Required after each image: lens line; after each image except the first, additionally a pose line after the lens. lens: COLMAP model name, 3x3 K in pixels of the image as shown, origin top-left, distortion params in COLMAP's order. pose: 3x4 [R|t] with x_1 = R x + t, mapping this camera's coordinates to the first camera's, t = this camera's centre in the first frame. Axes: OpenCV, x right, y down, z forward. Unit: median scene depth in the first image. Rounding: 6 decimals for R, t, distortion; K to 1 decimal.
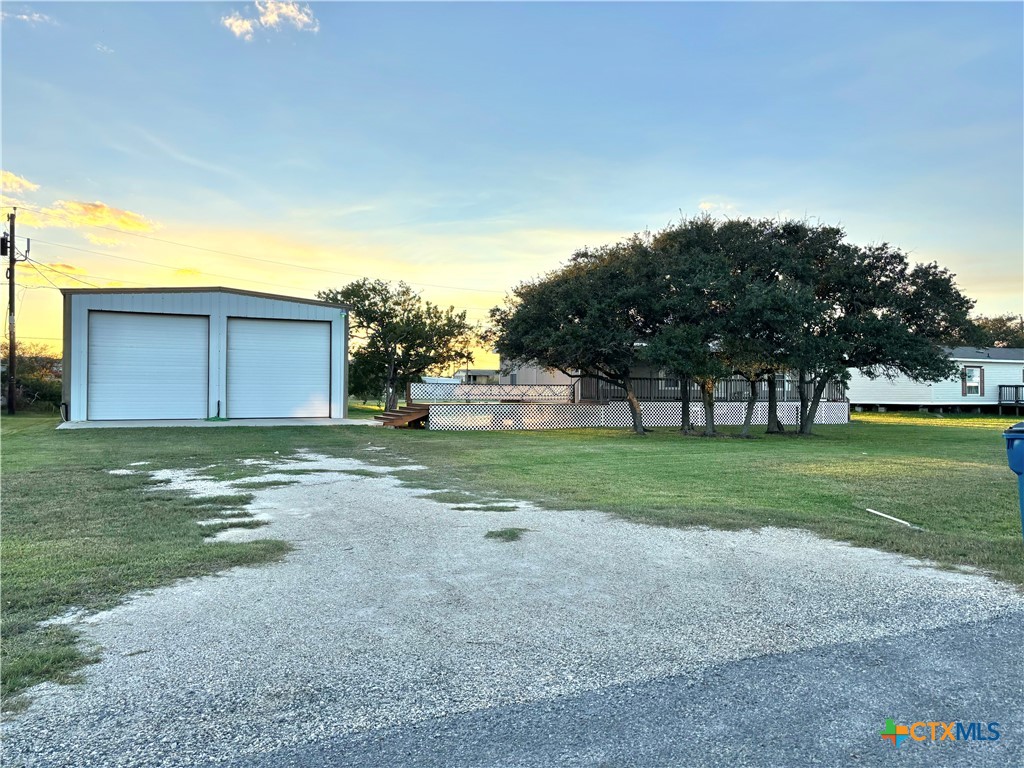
lens RADIAL K [[768.7, 0, 517.1], [0, 768.7, 383.7], [0, 0, 1]] dist [0.032637, 0.012444]
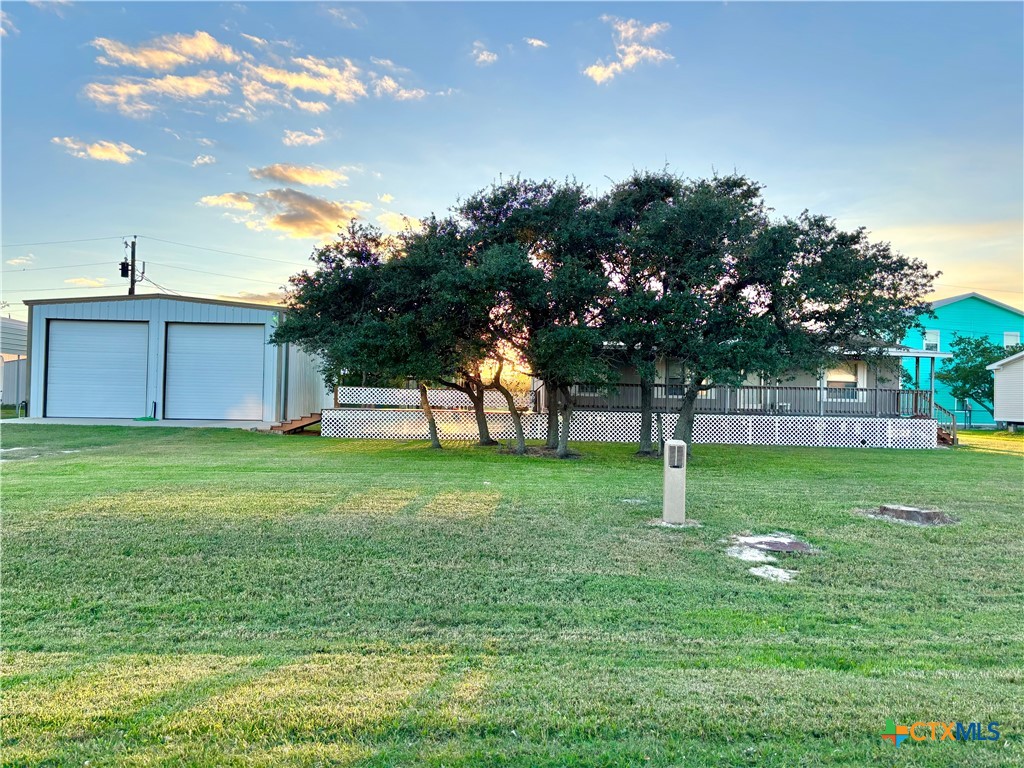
lens RADIAL K [[768.7, 0, 515.7], [0, 768.7, 379.8], [0, 0, 1]] dist [0.032637, 0.012444]
pose [[0.917577, 0.003806, -0.397539, 0.414715], [-0.011097, 0.999810, -0.016042, 0.003251], [0.397402, 0.019131, 0.917445, 0.195000]]
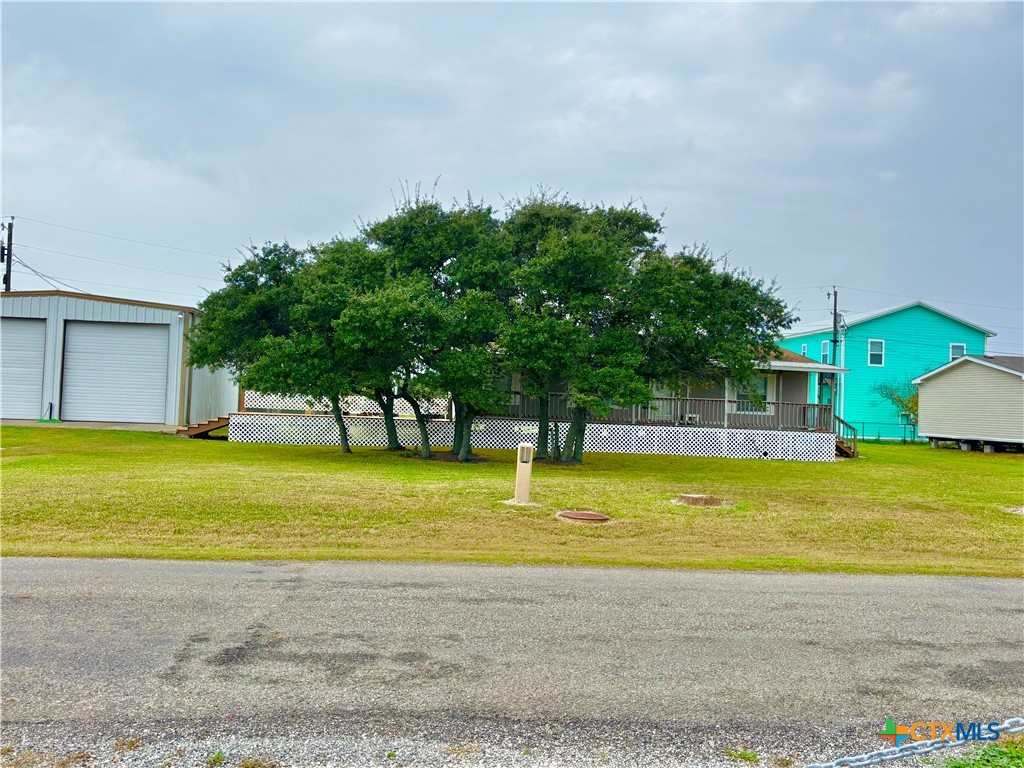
lens RADIAL K [[955.4, 0, 529.0], [0, 955.4, 382.6], [0, 0, 1]] dist [0.012554, 0.000000]
pose [[0.946296, 0.022473, -0.322519, 0.525329], [-0.029046, 0.999457, -0.015584, -0.002498], [0.321993, 0.024115, 0.946435, 0.007595]]
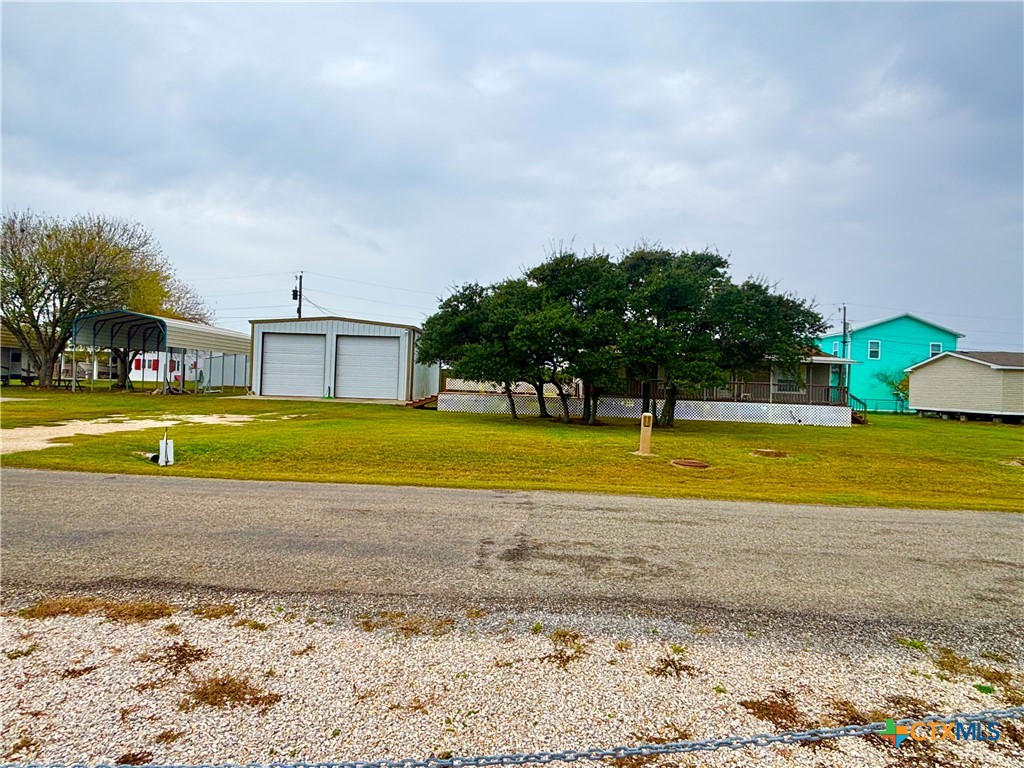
lens RADIAL K [[627.0, 0, 513.1], [0, 627.0, 387.3], [0, 0, 1]] dist [-0.001508, -0.017917]
pose [[0.884567, 0.028057, -0.465568, 0.491546], [-0.025638, 0.999605, 0.011527, -0.001185], [0.465708, 0.001740, 0.884937, 0.005009]]
